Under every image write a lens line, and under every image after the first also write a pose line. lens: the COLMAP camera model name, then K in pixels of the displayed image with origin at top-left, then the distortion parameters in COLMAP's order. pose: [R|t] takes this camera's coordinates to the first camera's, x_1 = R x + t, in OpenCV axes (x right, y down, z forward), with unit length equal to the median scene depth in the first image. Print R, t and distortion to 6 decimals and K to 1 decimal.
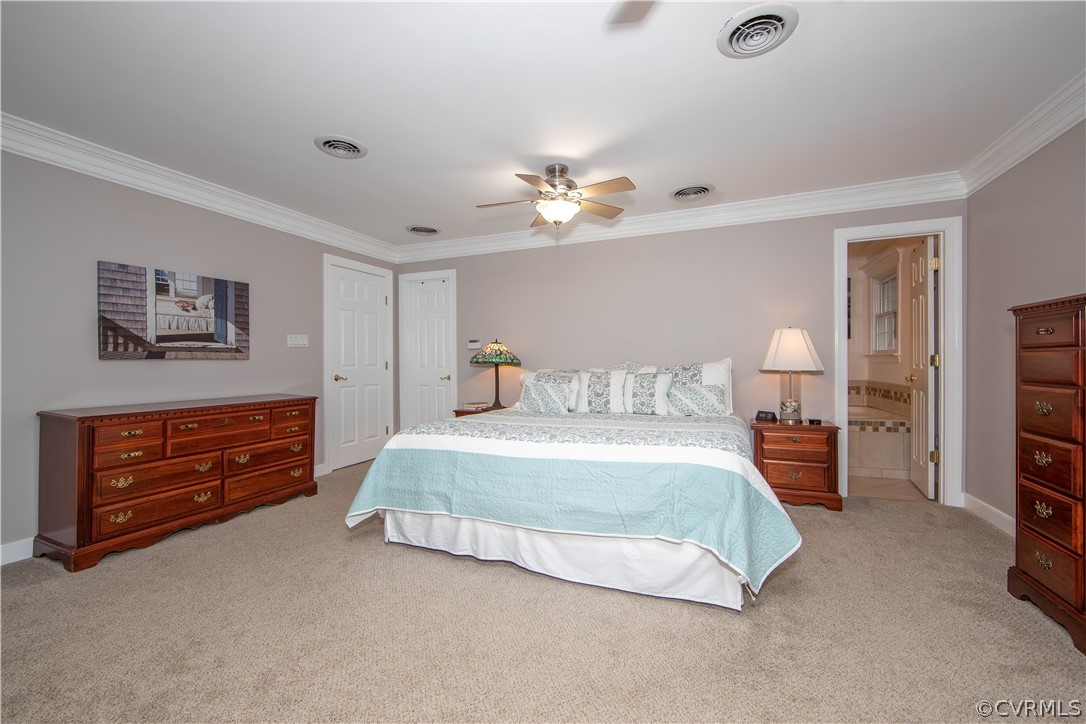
lens RADIAL K [[429.7, 0, 538.6], [0, 429.7, 360.7], [0, 0, 1]] dist [-0.009013, 0.000255]
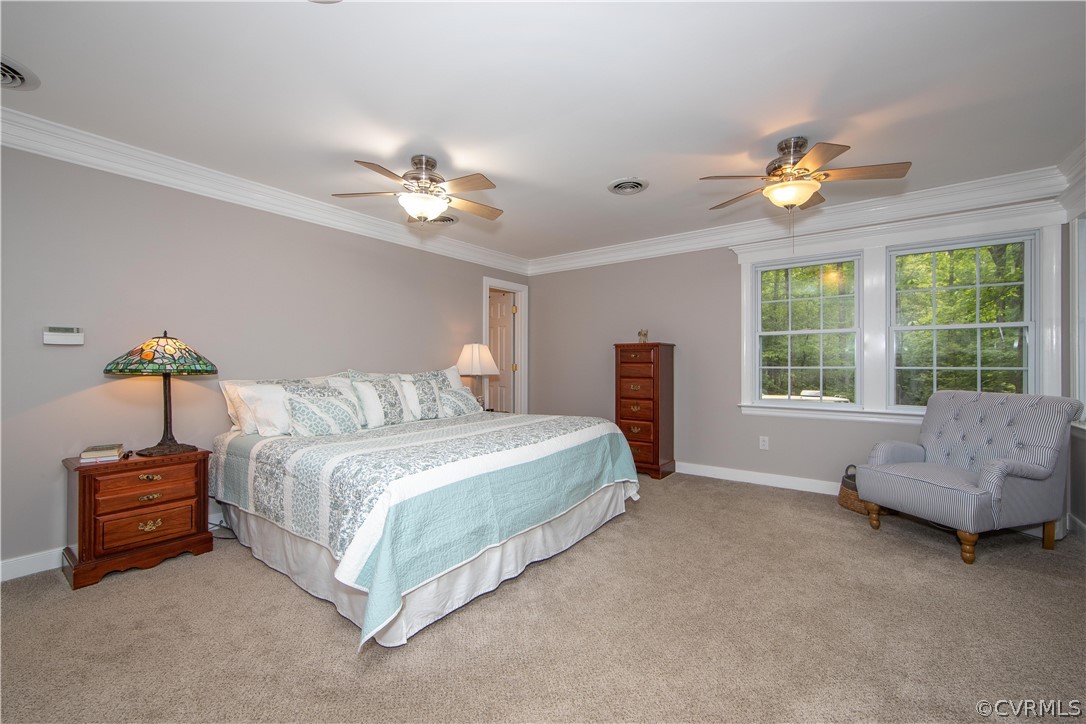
lens RADIAL K [[429.7, 0, 538.6], [0, 429.7, 360.7], [0, 0, 1]] dist [-0.009013, 0.000255]
pose [[0.264318, 0.010688, 0.964376, -0.676263], [-0.004722, 0.999941, -0.009788, -0.008661], [-0.964424, -0.001967, 0.264353, 0.451232]]
